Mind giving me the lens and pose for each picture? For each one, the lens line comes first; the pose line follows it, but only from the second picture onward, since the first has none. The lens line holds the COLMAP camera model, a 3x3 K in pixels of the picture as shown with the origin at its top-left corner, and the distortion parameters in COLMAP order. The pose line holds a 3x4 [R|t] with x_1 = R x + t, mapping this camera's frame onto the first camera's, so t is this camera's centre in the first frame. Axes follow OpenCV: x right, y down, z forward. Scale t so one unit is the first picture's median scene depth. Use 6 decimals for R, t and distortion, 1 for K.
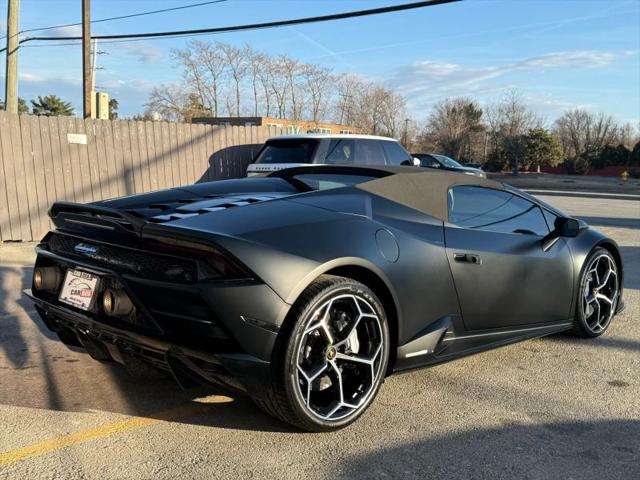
lens RADIAL K [[651.5, 0, 310.3], [0, 651.5, 240.4], [0, 0, 1]] dist [0.127085, -0.265929]
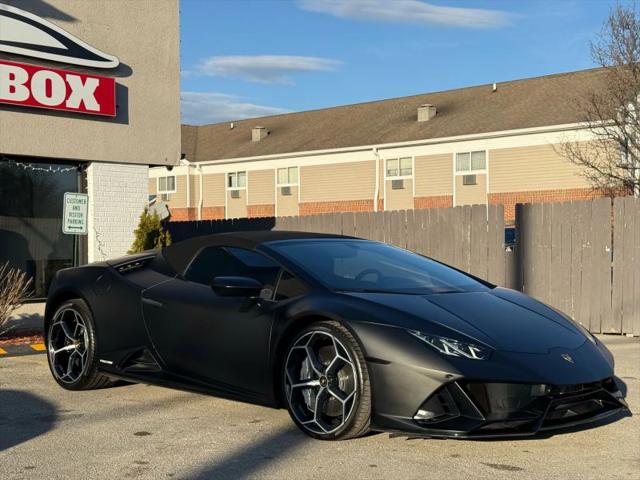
lens RADIAL K [[881.3, 0, 337.4], [0, 881.3, 241.0], [0, 0, 1]] dist [0.151149, -0.113596]
pose [[0.053564, -0.044439, -0.997575, 1.624315], [-0.114870, 0.992103, -0.050363, -0.036889], [0.991935, 0.117289, 0.048036, 1.043872]]
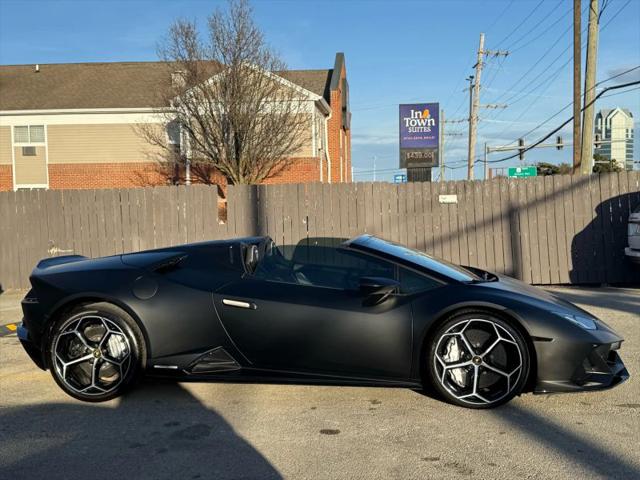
lens RADIAL K [[710.1, 0, 333.2], [0, 710.1, 241.6], [0, 0, 1]] dist [0.164765, -0.330842]
pose [[0.637921, -0.002985, -0.770096, 1.184078], [-0.055614, 0.997203, -0.049934, -0.027417], [0.768091, 0.074683, 0.635971, 0.216978]]
